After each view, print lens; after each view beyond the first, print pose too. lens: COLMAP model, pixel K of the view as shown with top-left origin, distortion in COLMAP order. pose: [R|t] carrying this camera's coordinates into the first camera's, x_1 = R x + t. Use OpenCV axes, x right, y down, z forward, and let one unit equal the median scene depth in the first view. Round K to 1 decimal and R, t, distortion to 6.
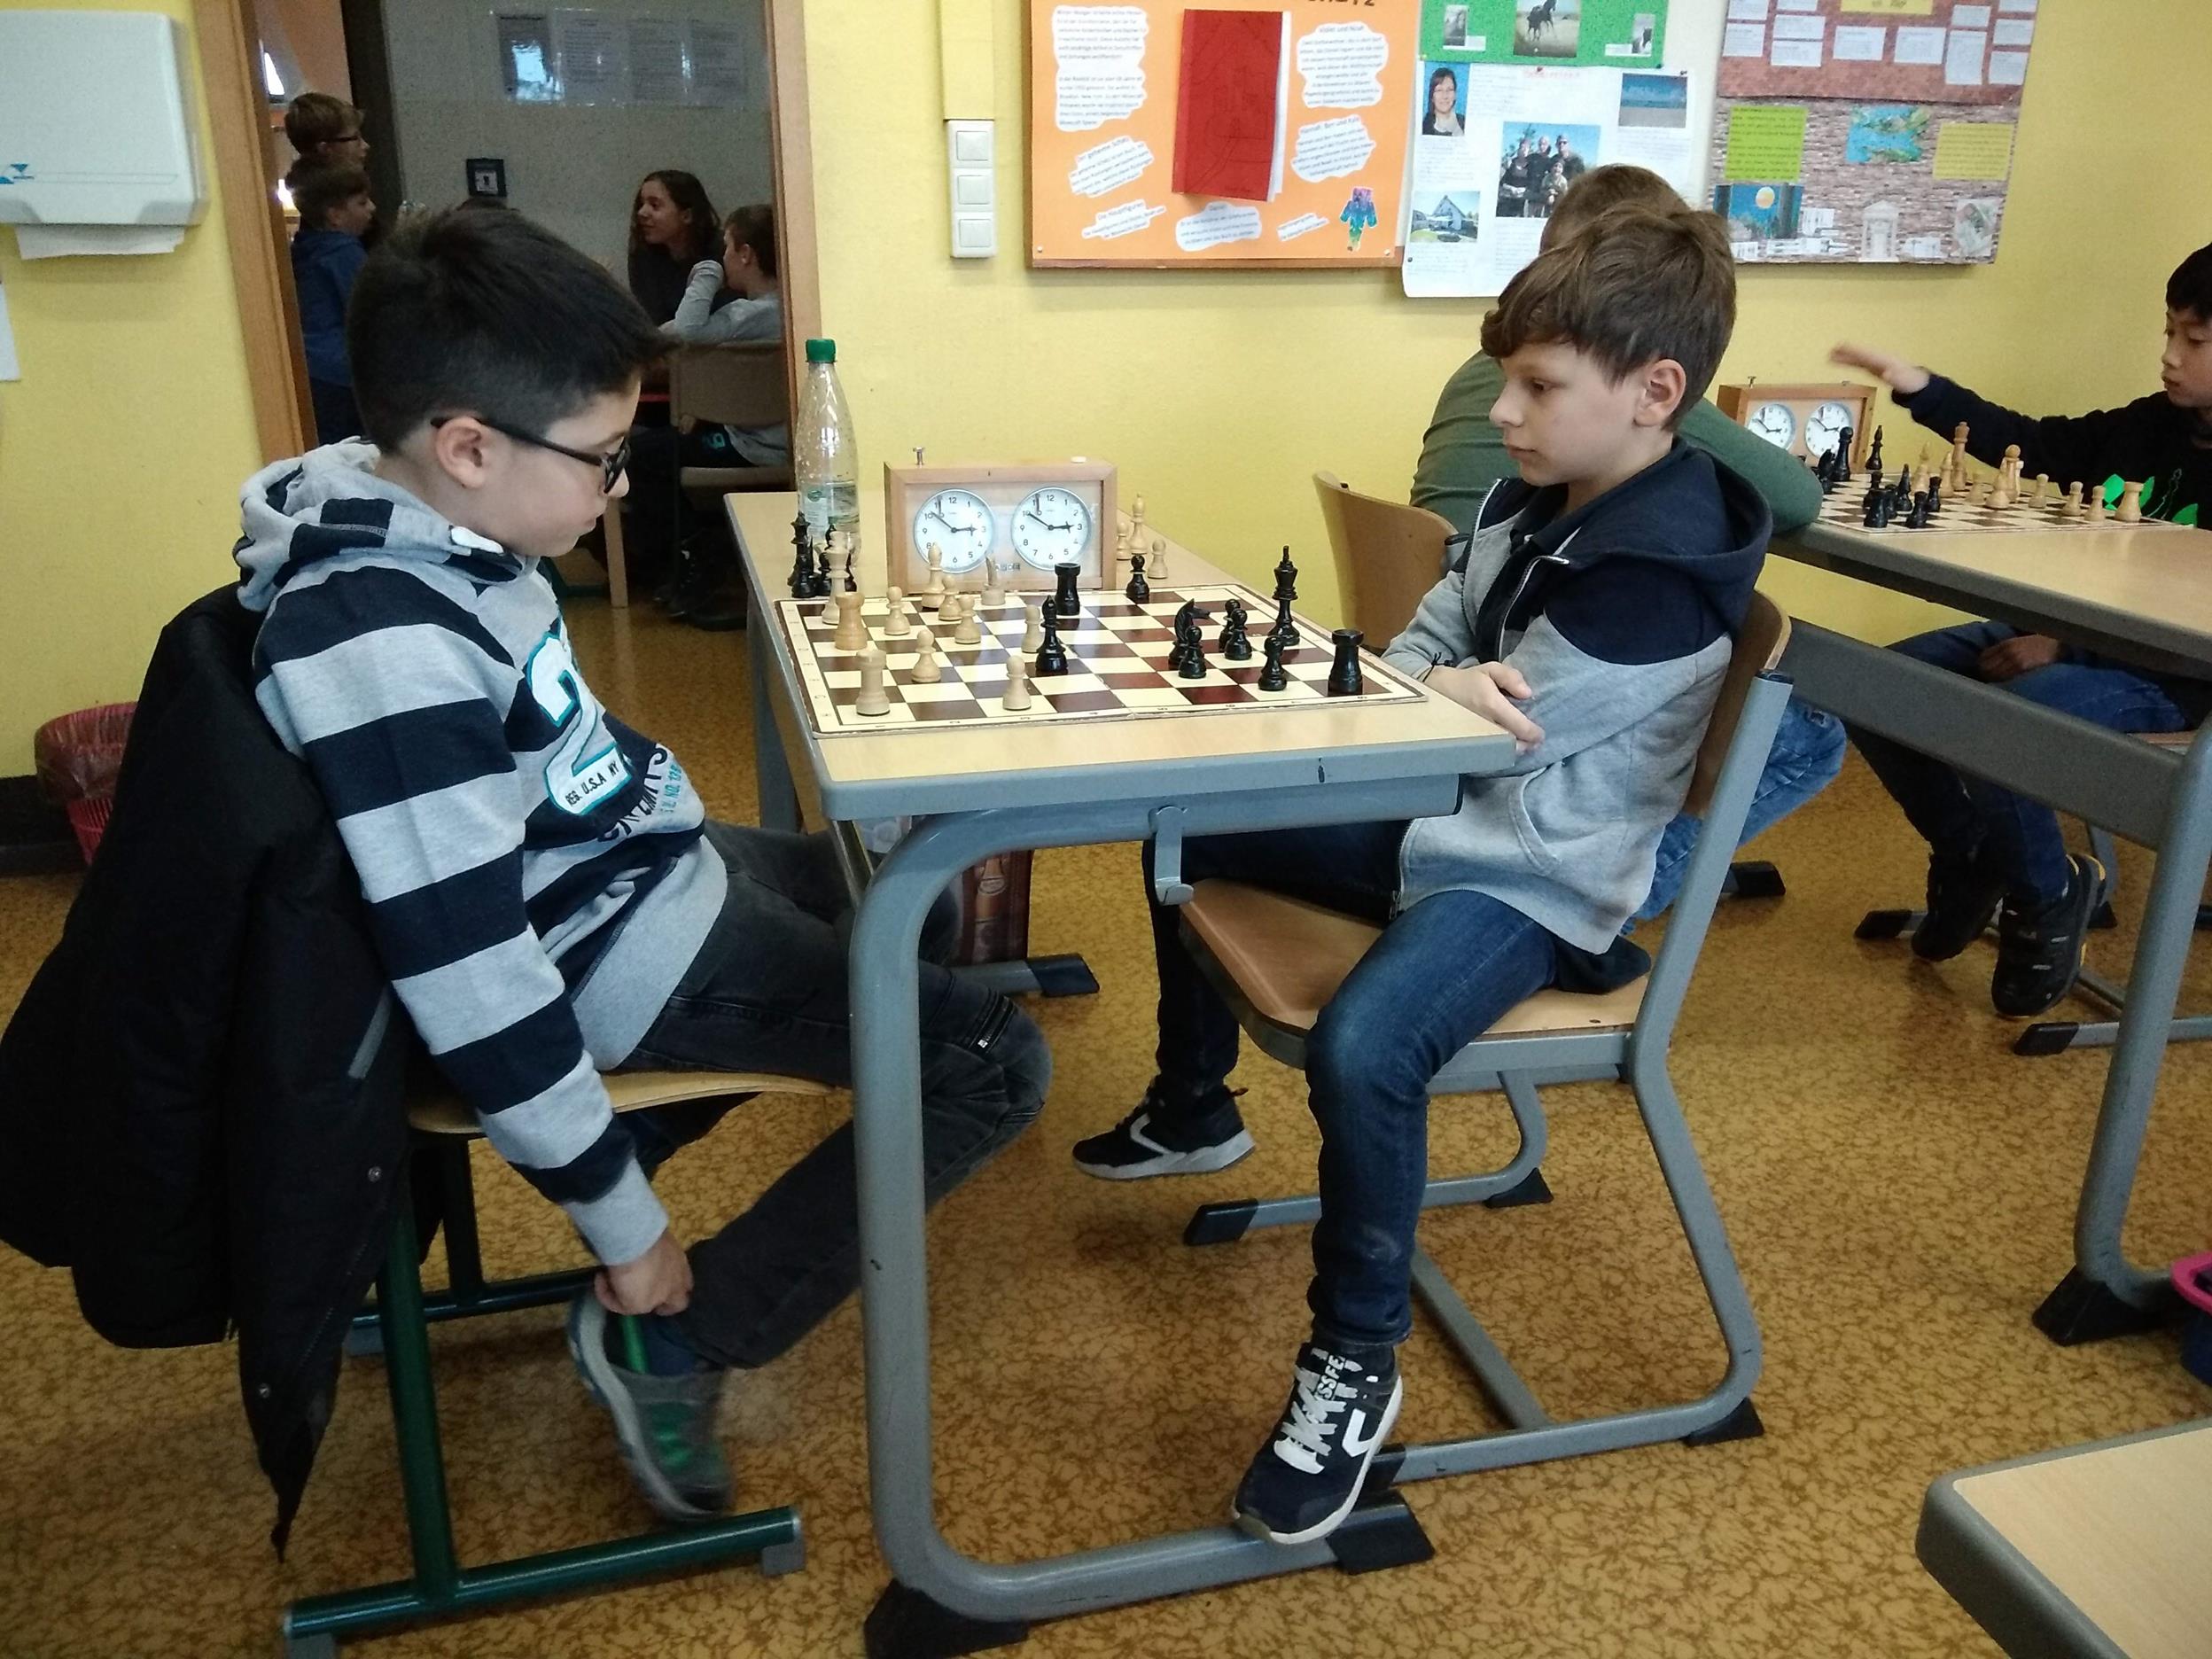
lens RADIAL K [[1672.5, 0, 1106.0], [0, 1672.5, 829.5], [0, 0, 1]] dist [0.002988, -0.035395]
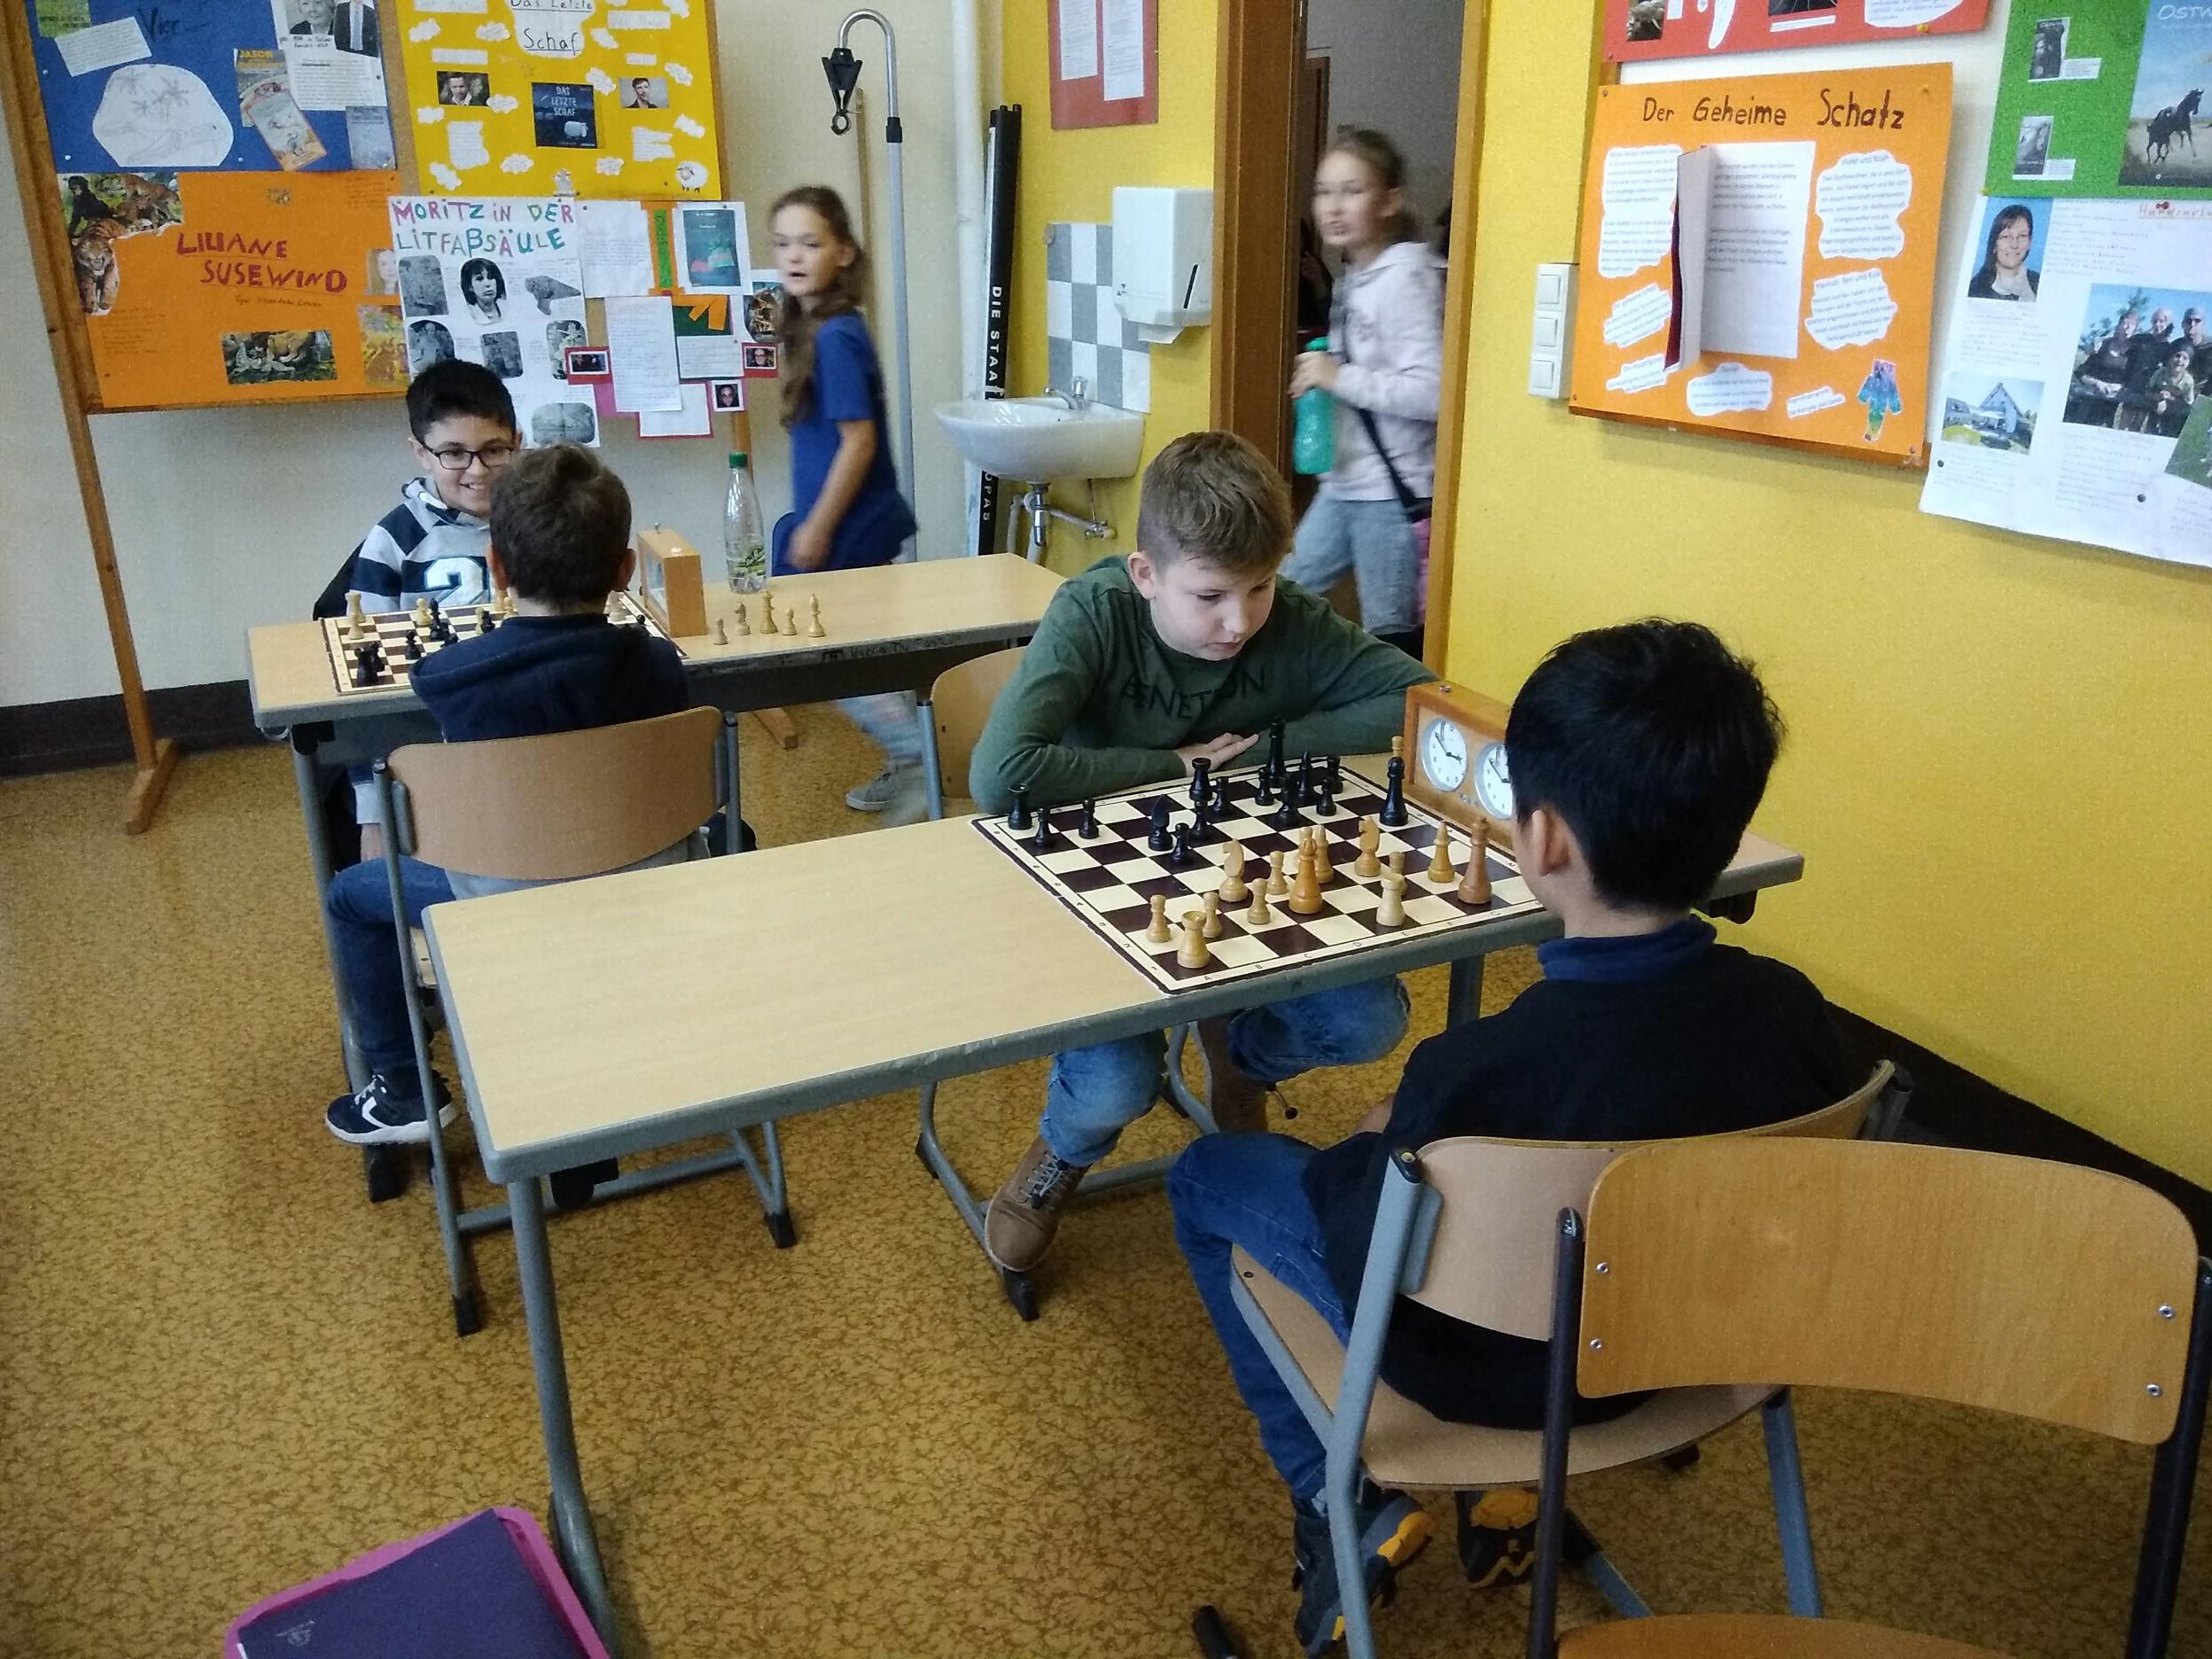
lens RADIAL K [[1672.5, 0, 1106.0], [0, 1672.5, 829.5], [0, 0, 1]] dist [0.002988, -0.035395]
pose [[0.182816, 0.352224, -0.917887, 0.853957], [-0.326375, 0.902418, 0.281284, -0.290557], [0.927393, 0.248152, 0.279934, 0.515905]]
